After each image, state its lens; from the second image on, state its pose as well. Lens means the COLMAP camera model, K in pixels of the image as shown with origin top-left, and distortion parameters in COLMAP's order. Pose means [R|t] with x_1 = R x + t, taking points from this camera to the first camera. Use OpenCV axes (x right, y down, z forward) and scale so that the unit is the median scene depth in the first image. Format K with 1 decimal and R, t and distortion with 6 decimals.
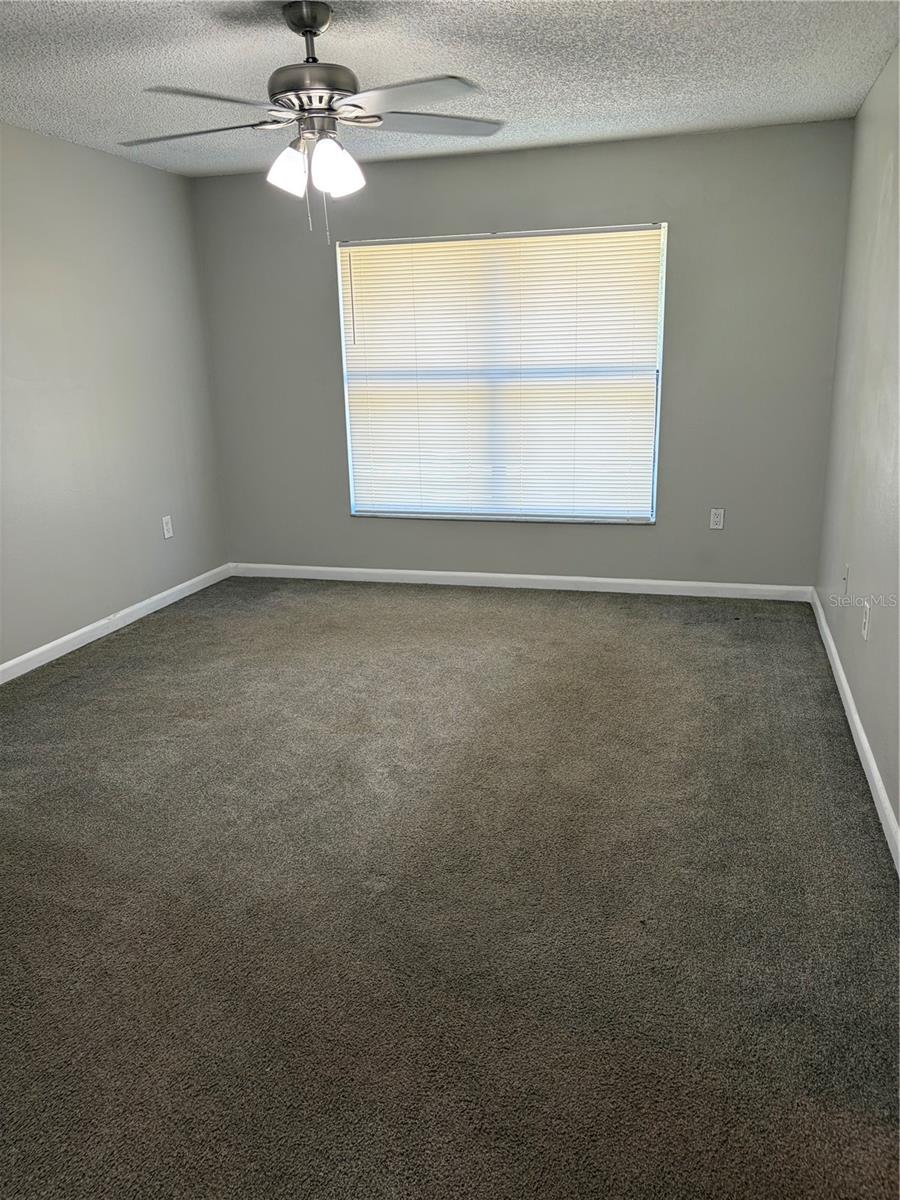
lens RADIAL K [[924.1, 0, 450.6], [0, 924.1, 600.9], [0, 0, 1]] dist [0.047022, -0.043551]
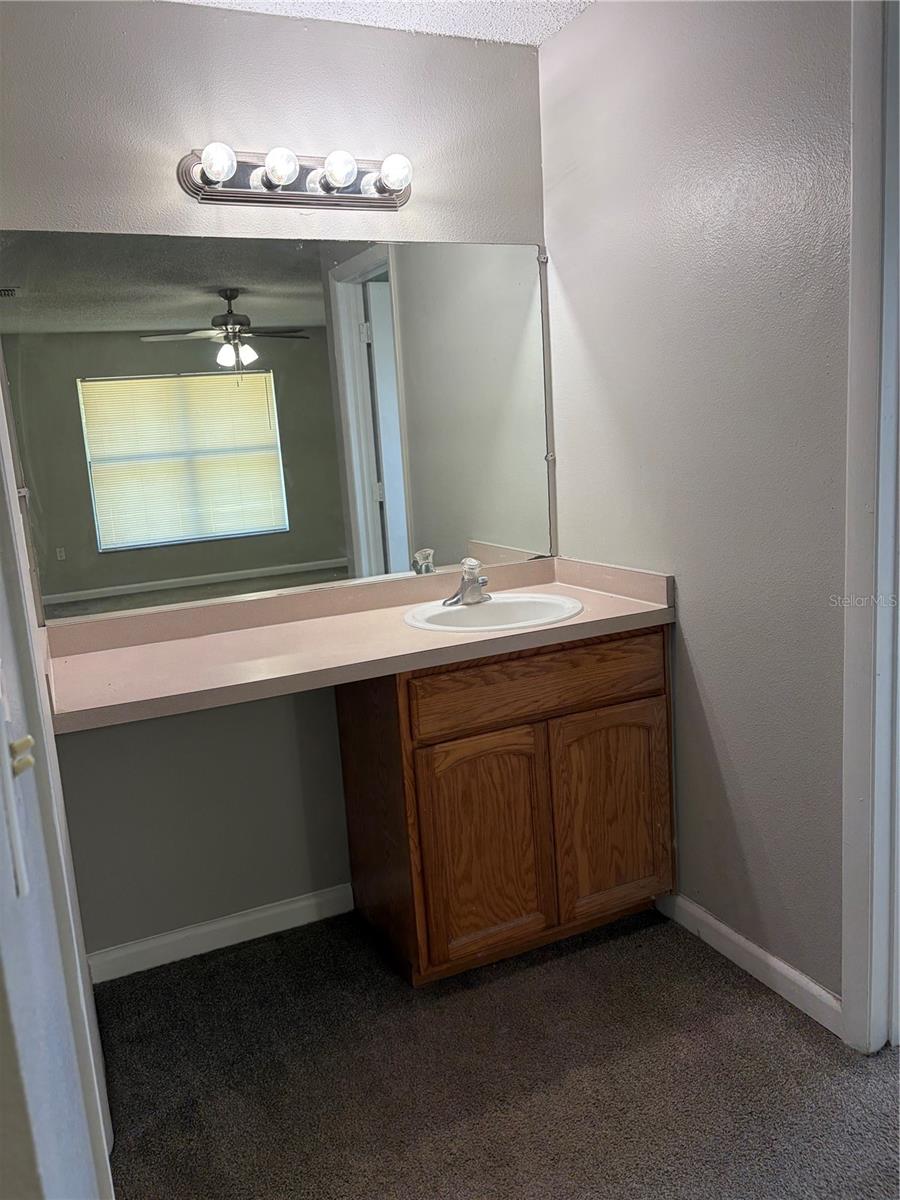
lens RADIAL K [[924.1, 0, 449.2], [0, 924.1, 598.2], [0, 0, 1]] dist [0.047022, -0.043551]
pose [[0.754324, -0.157448, 0.637343, -0.713437], [0.228541, 0.973069, -0.030103, 0.168737], [-0.615438, 0.168366, 0.769992, -0.545385]]
